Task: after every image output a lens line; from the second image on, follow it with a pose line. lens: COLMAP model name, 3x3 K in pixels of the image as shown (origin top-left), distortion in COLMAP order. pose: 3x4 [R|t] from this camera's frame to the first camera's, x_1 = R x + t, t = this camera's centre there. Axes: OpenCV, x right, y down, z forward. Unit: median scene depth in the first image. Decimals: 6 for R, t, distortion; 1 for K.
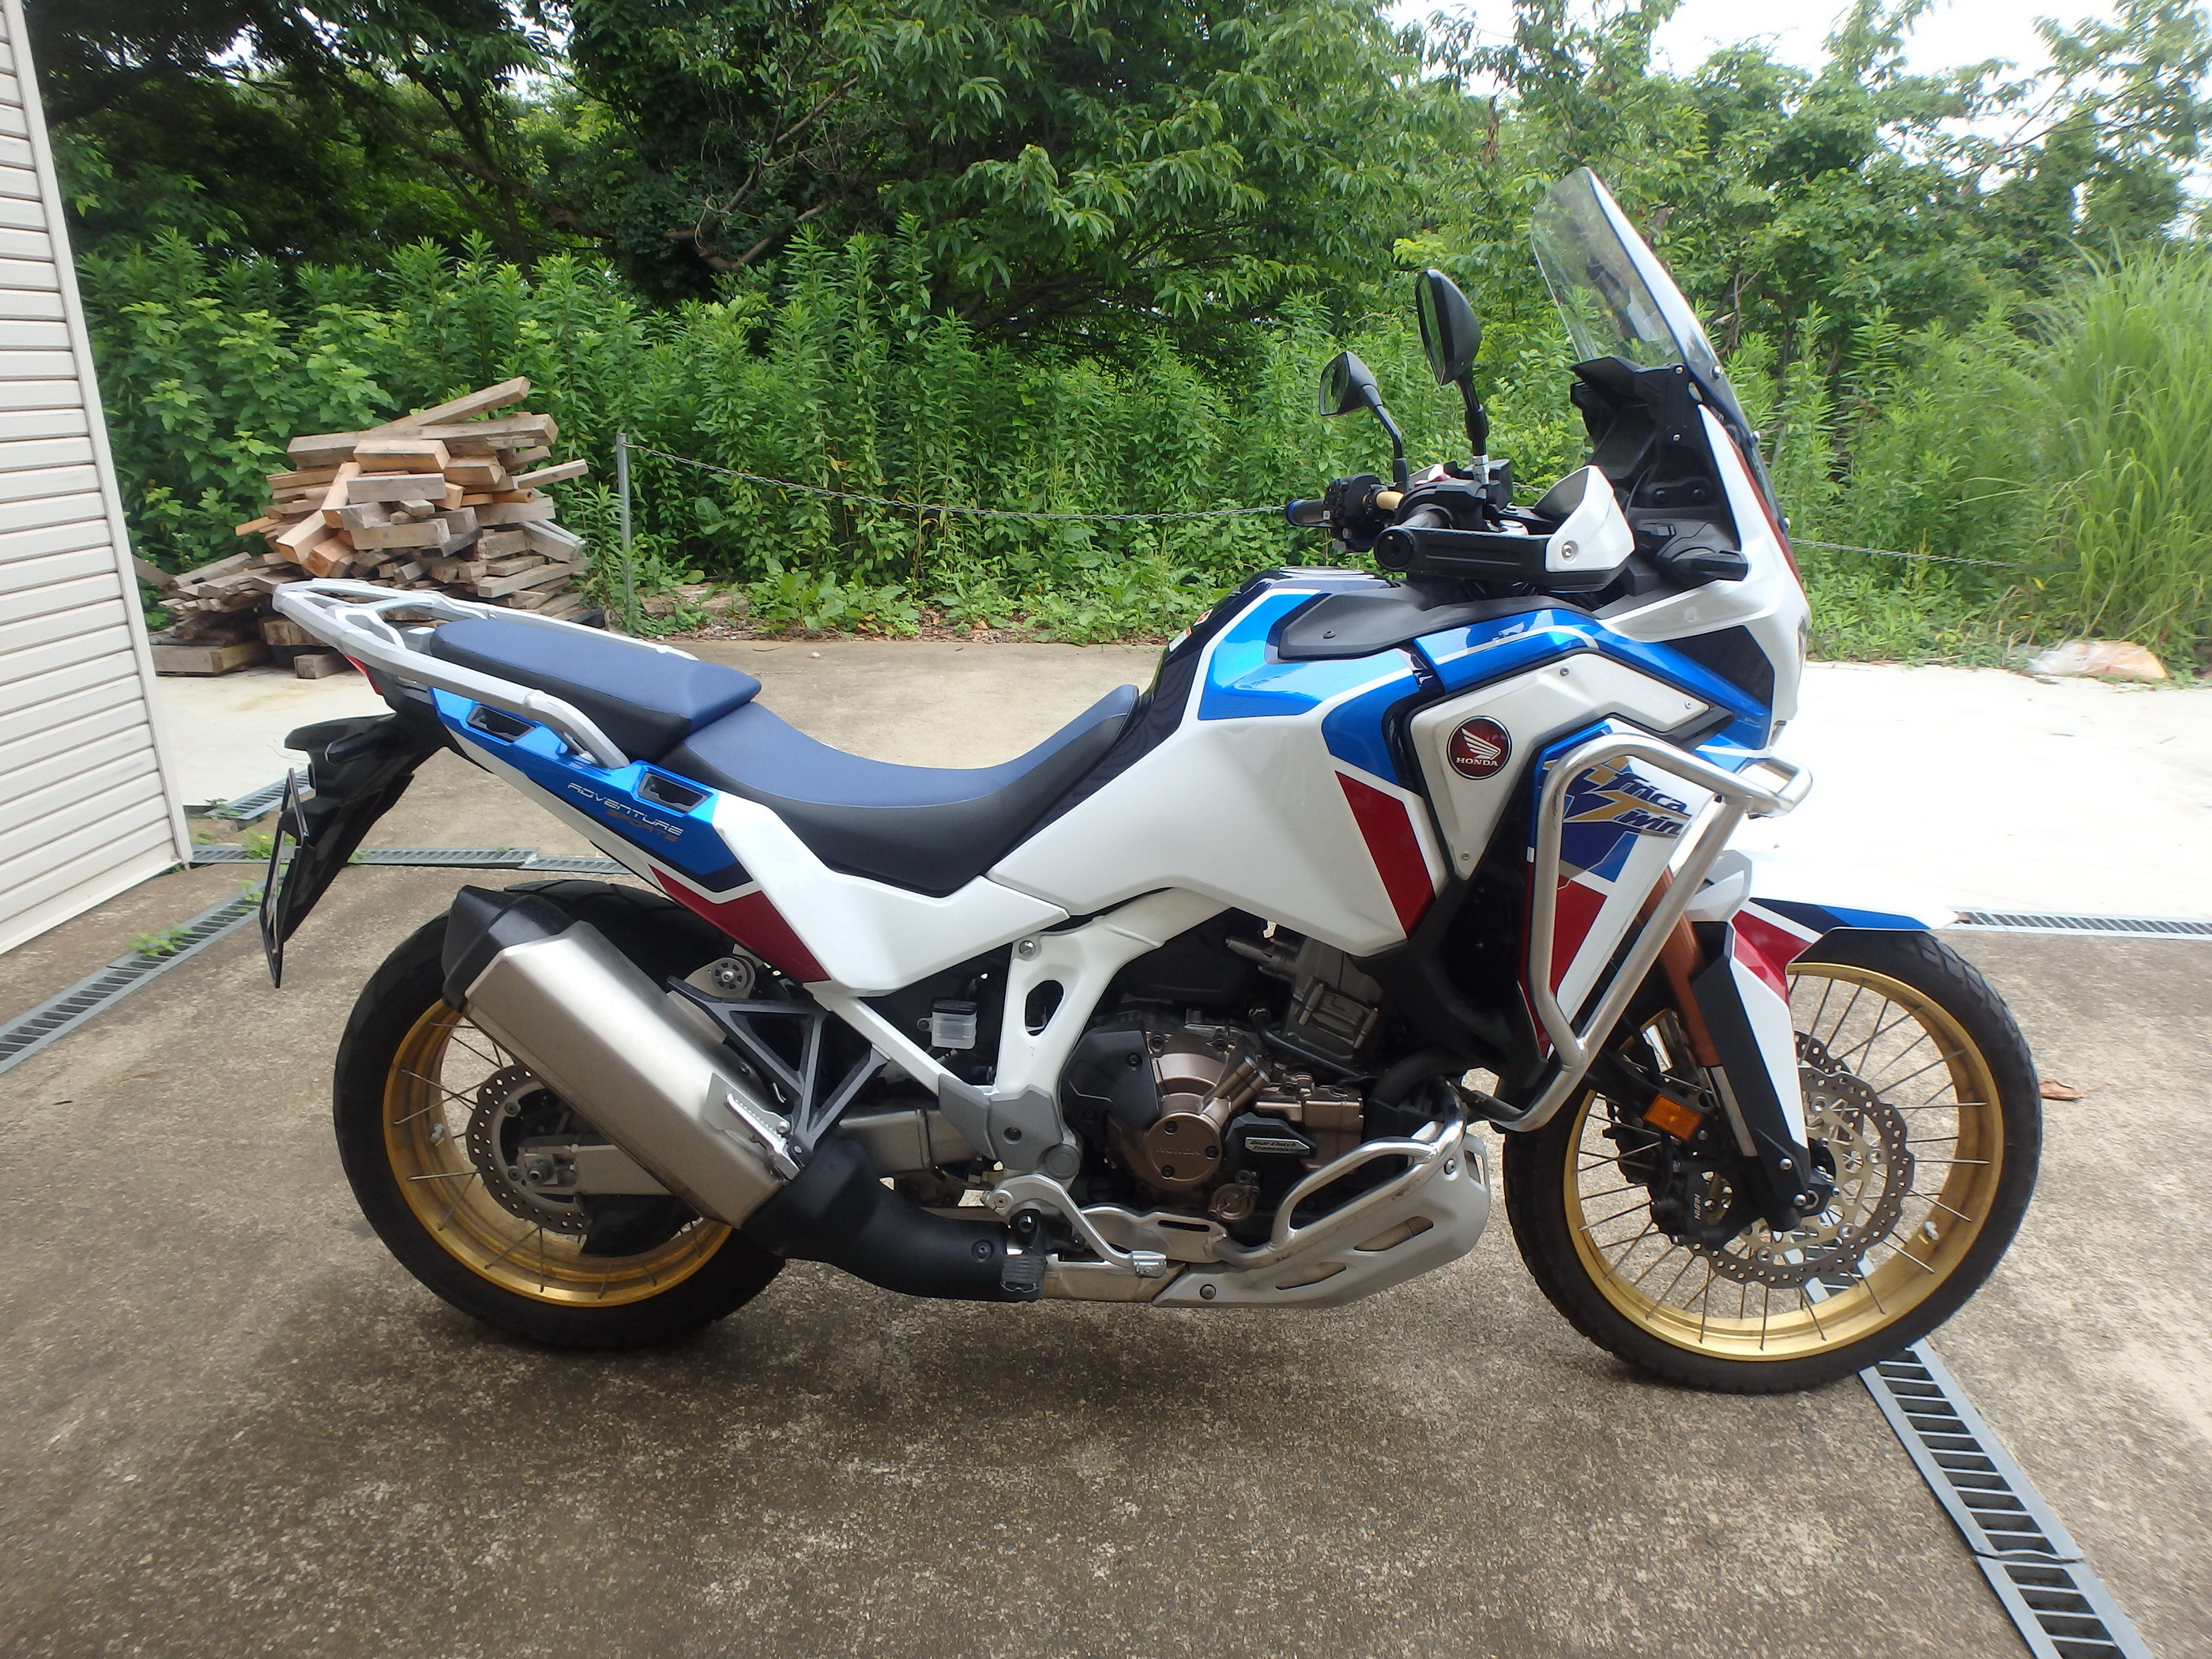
lens RADIAL K [[1380.3, 0, 1111.3], [0, 1380.3, 811.3], [0, 0, 1]] dist [-0.052383, 0.019697]
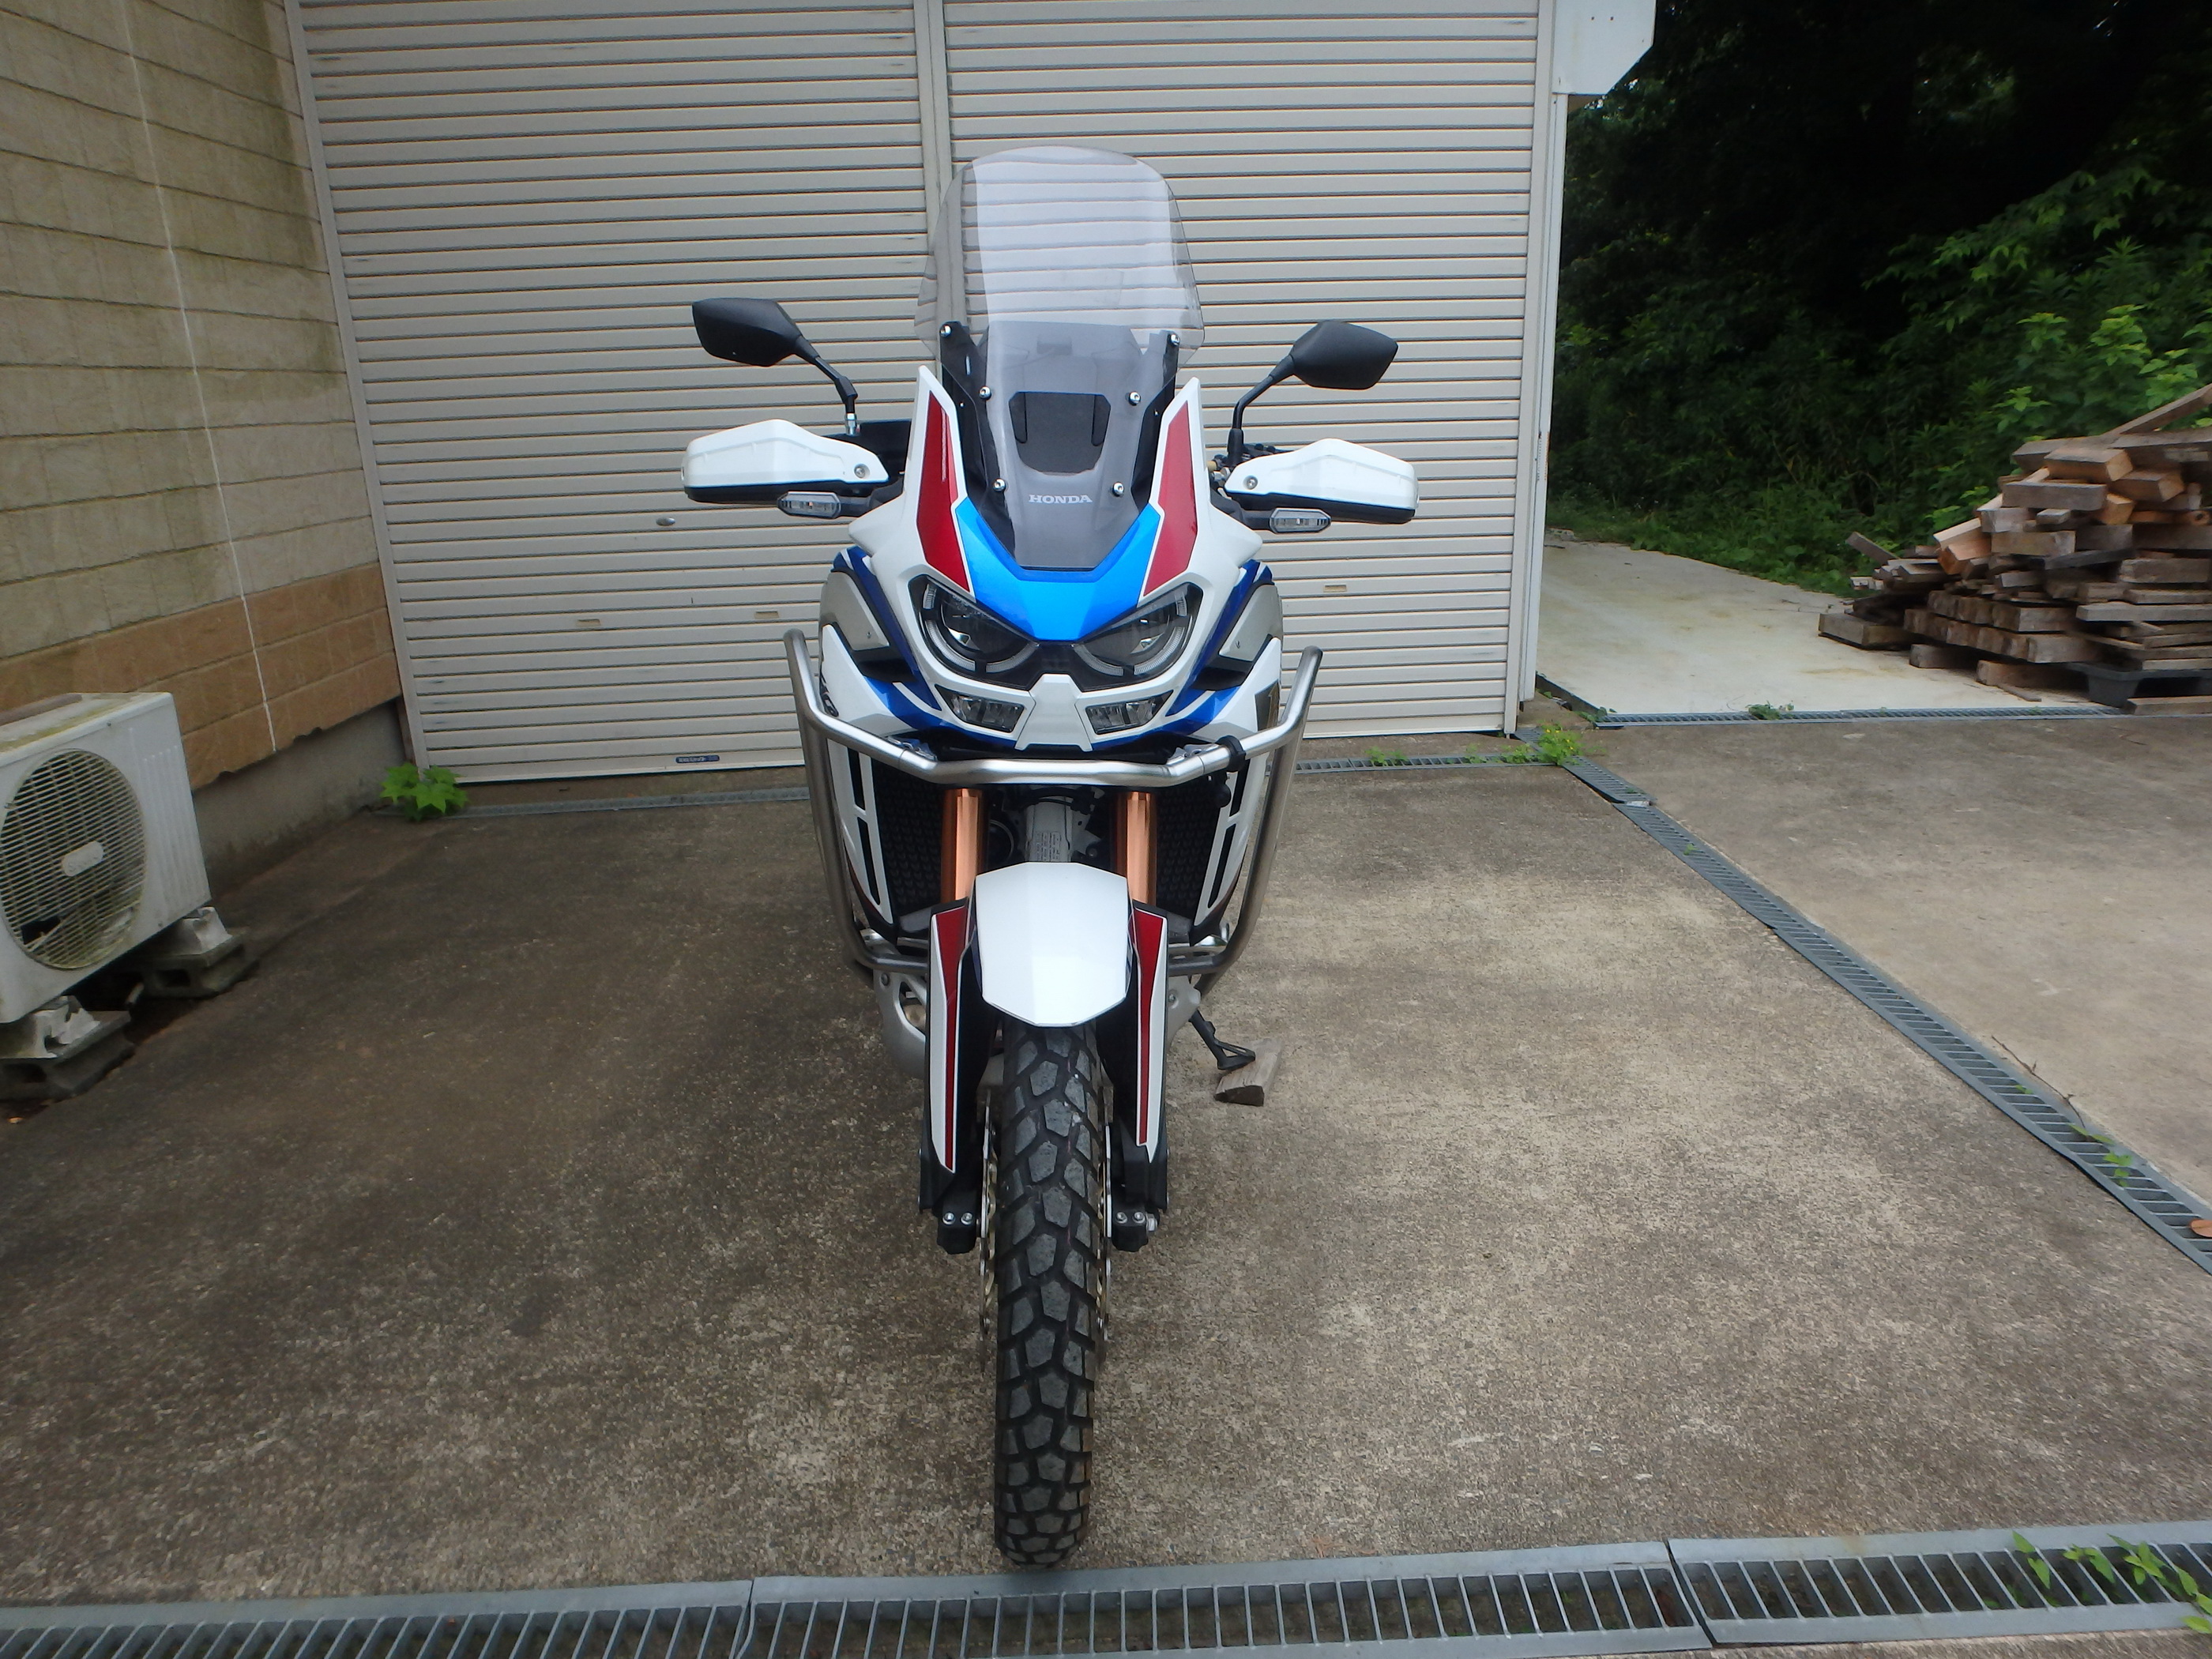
lens RADIAL K [[1380.3, 0, 1146.9], [0, 1380.3, 814.3], [0, 0, 1]] dist [-0.052383, 0.019697]
pose [[0.103426, 0.276563, -0.955414, 1.195911], [-0.285787, 0.928324, 0.237784, -0.210607], [0.952696, 0.248452, 0.175051, 0.800921]]
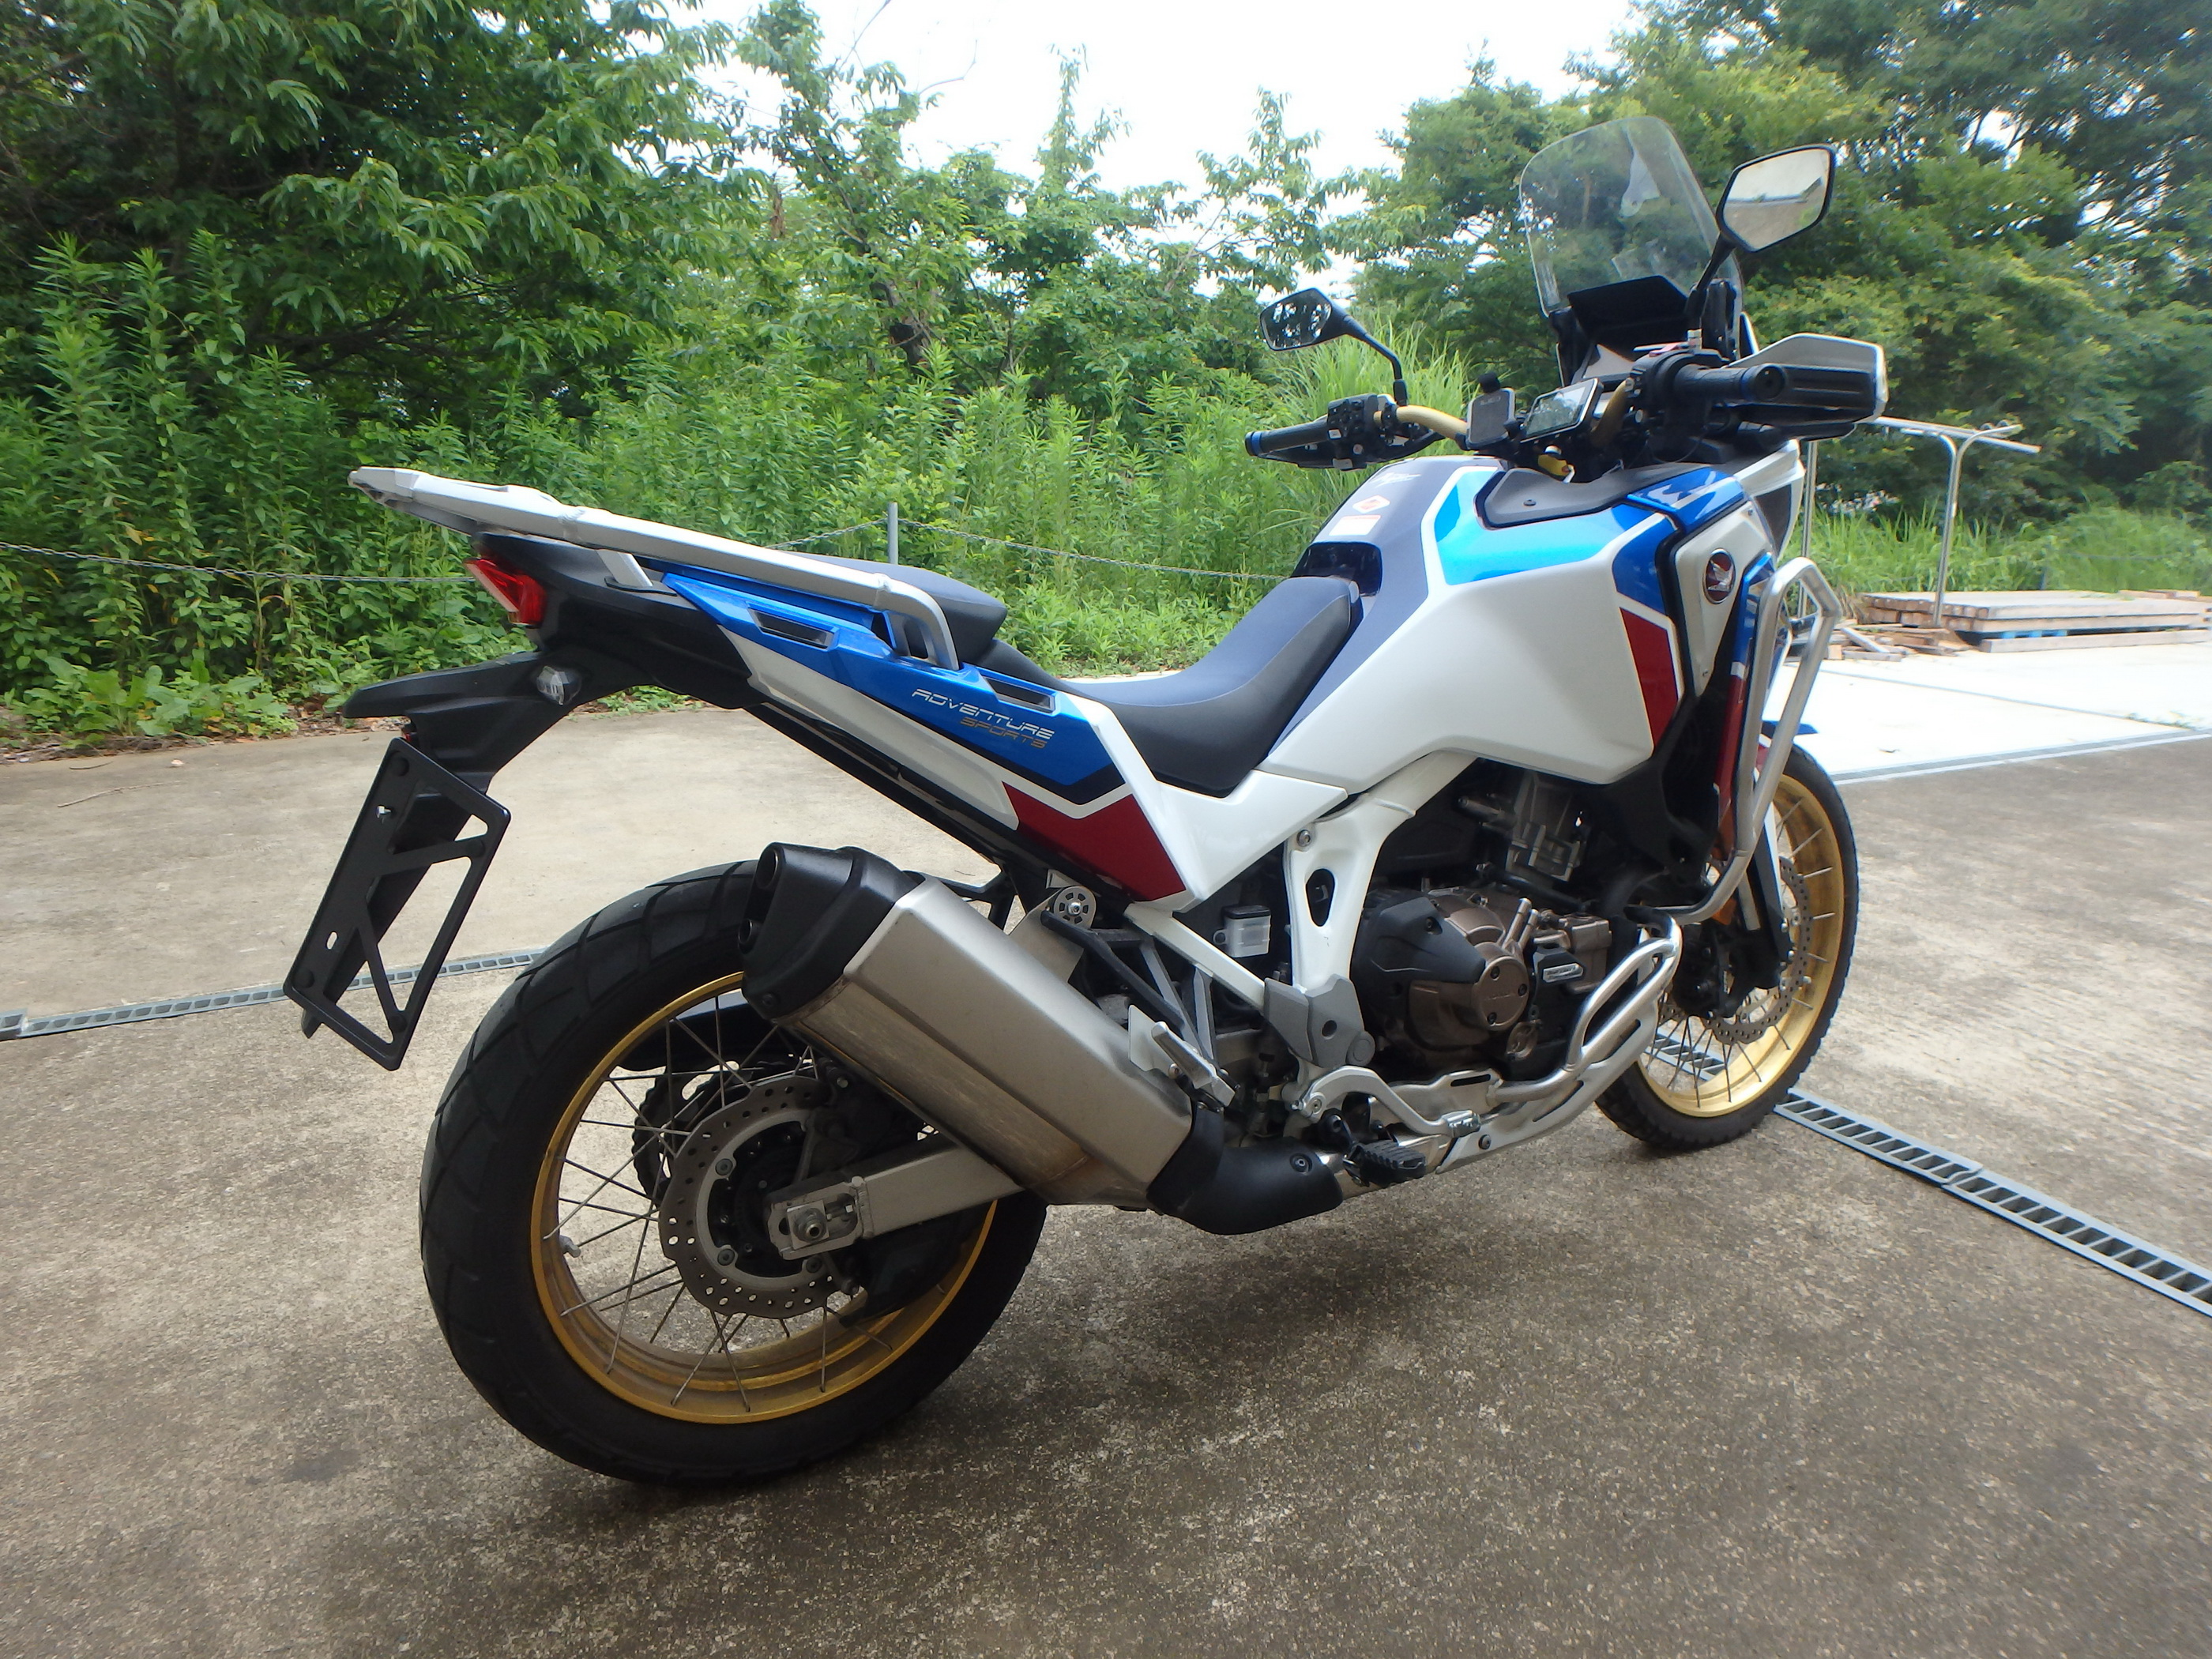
lens RADIAL K [[1380.3, 0, 1092.6], [0, 1380.3, 837.1], [0, 0, 1]] dist [-0.052383, 0.019697]
pose [[0.844694, -0.139574, 0.516731, -0.594862], [0.165583, 0.986187, -0.004298, 0.066656], [-0.508993, 0.089192, 0.856137, 0.206698]]
